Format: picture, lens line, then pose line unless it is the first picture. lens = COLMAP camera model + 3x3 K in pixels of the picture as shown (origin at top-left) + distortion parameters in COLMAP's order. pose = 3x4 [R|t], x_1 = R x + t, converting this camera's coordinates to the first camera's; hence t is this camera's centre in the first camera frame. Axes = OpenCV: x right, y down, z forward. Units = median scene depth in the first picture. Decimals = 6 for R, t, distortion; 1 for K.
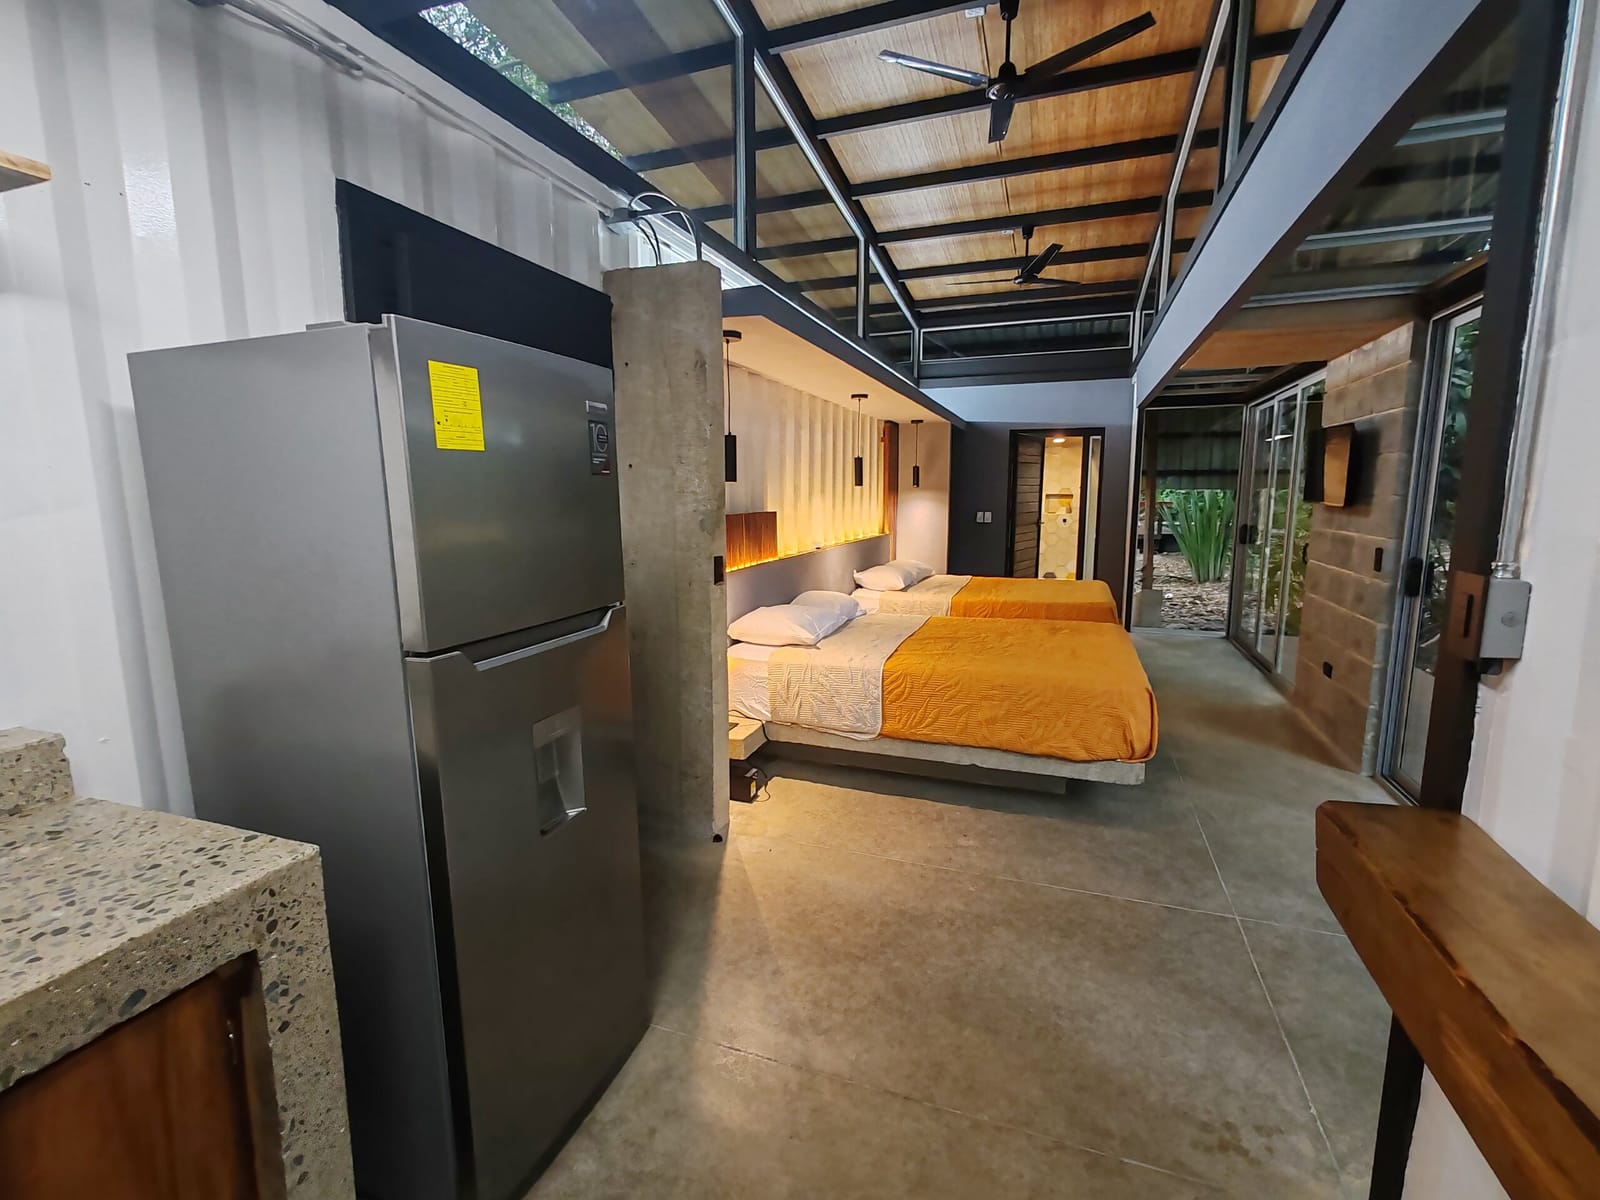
lens RADIAL K [[732.1, 0, 800.0], [0, 732.1, 600.0], [0, 0, 1]] dist [0.003548, 0.000415]
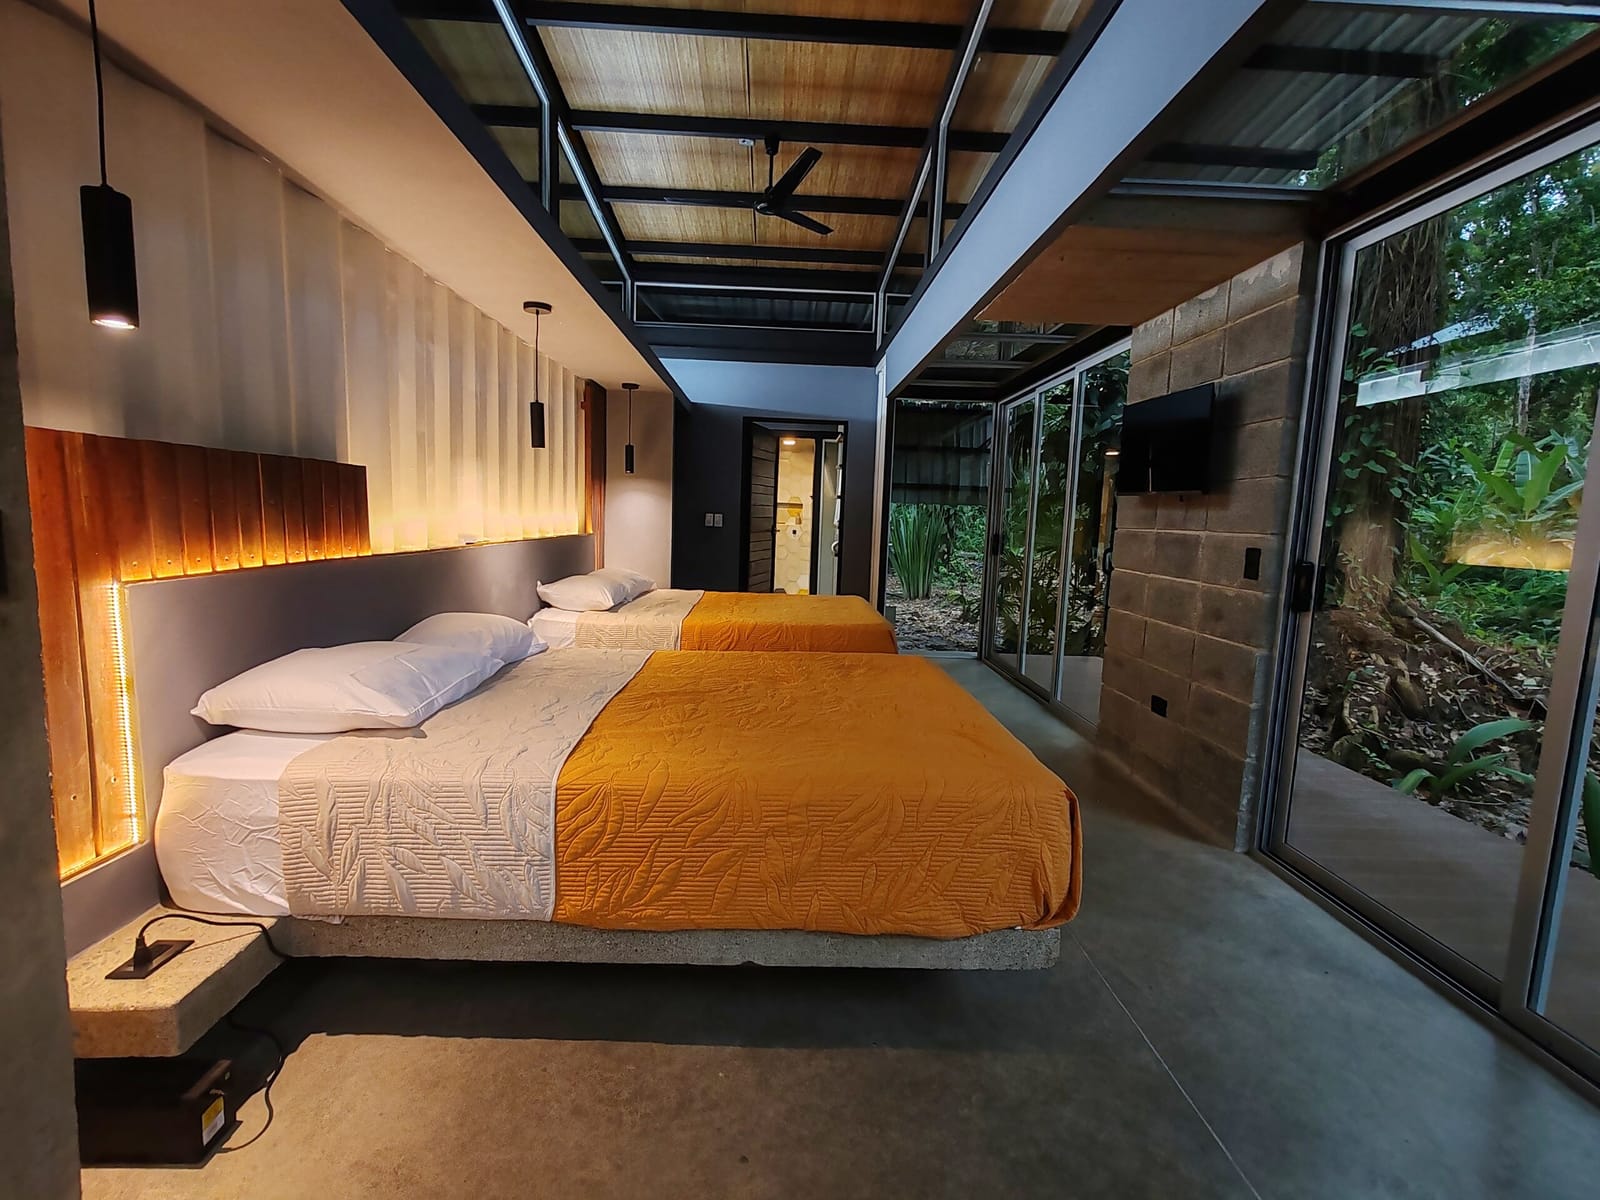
lens RADIAL K [[732.1, 0, 800.0], [0, 732.1, 600.0], [0, 0, 1]] dist [0.003548, 0.000415]
pose [[0.927885, -0.005625, 0.372824, 0.055376], [0.015107, 0.999632, -0.022514, -0.005420], [-0.372561, 0.026523, 0.927629, 0.336550]]
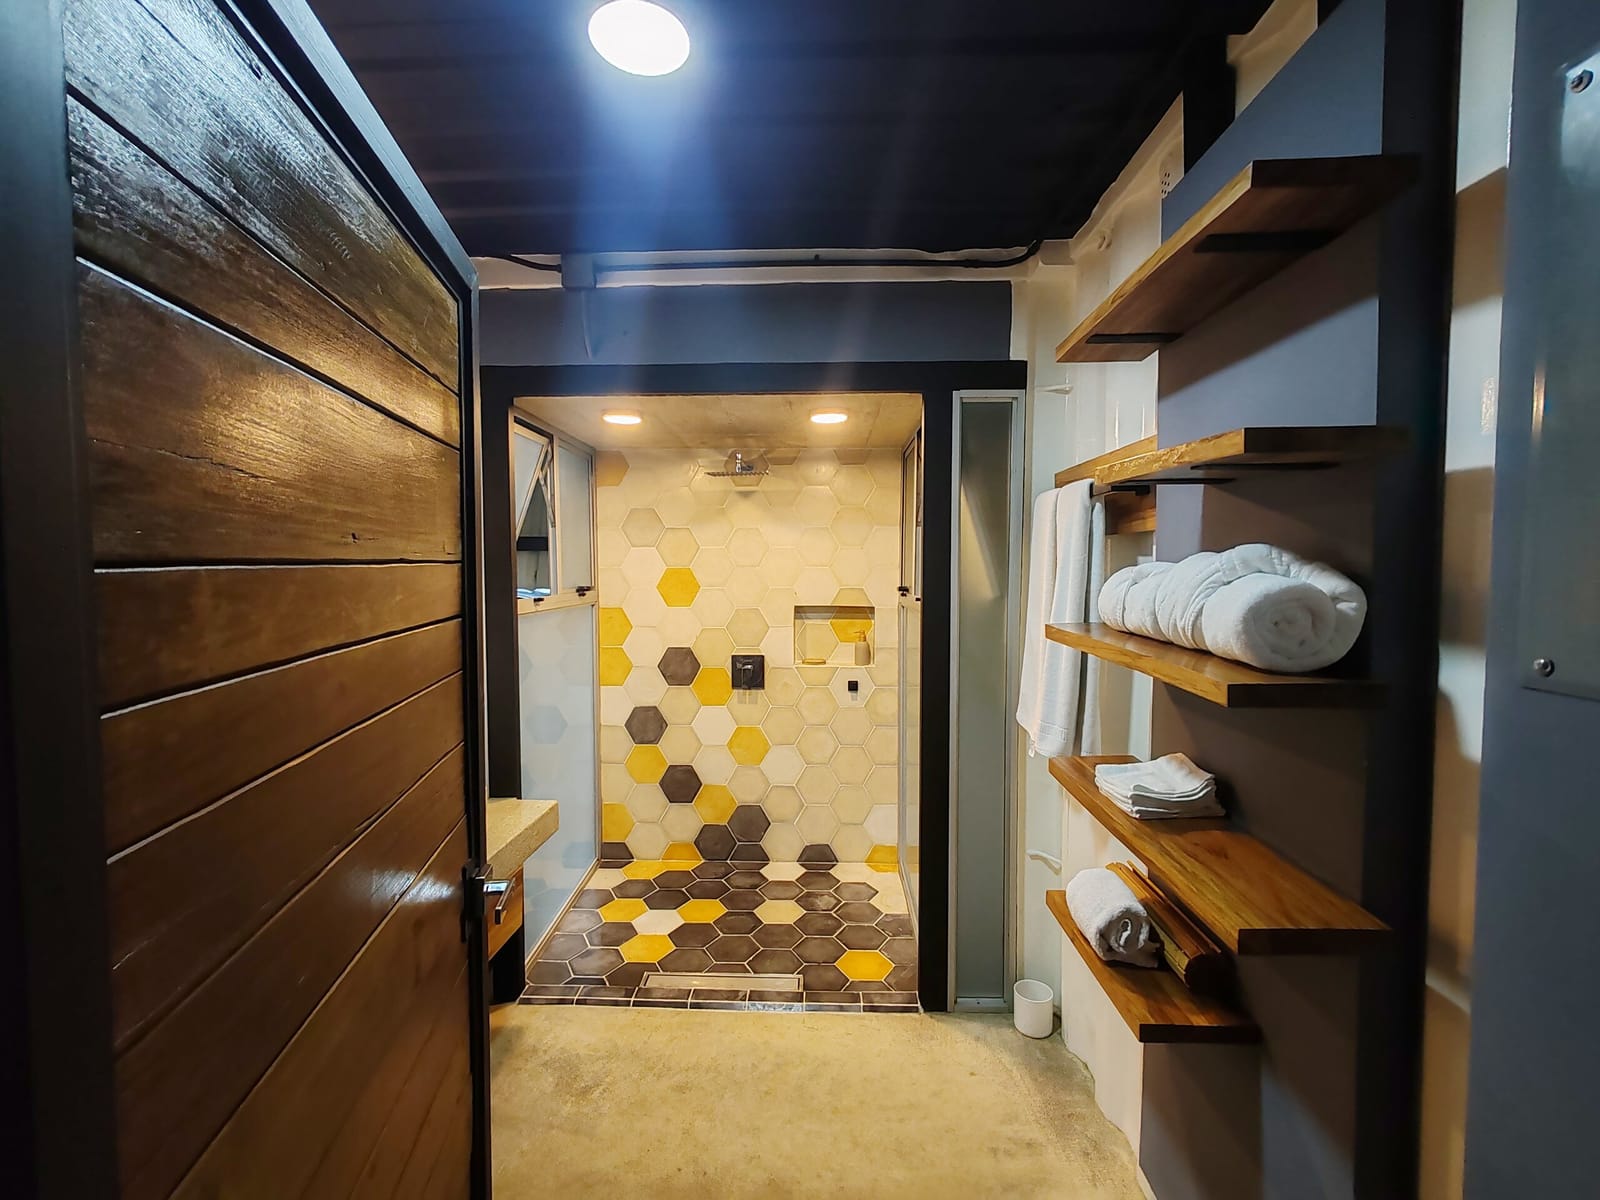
lens RADIAL K [[732.1, 0, 800.0], [0, 732.1, 600.0], [0, 0, 1]] dist [0.003548, 0.000415]
pose [[0.951245, -0.007701, 0.308341, 0.548753], [0.039609, 0.994461, -0.097356, -0.267876], [-0.305884, 0.104822, 0.946281, 1.599980]]
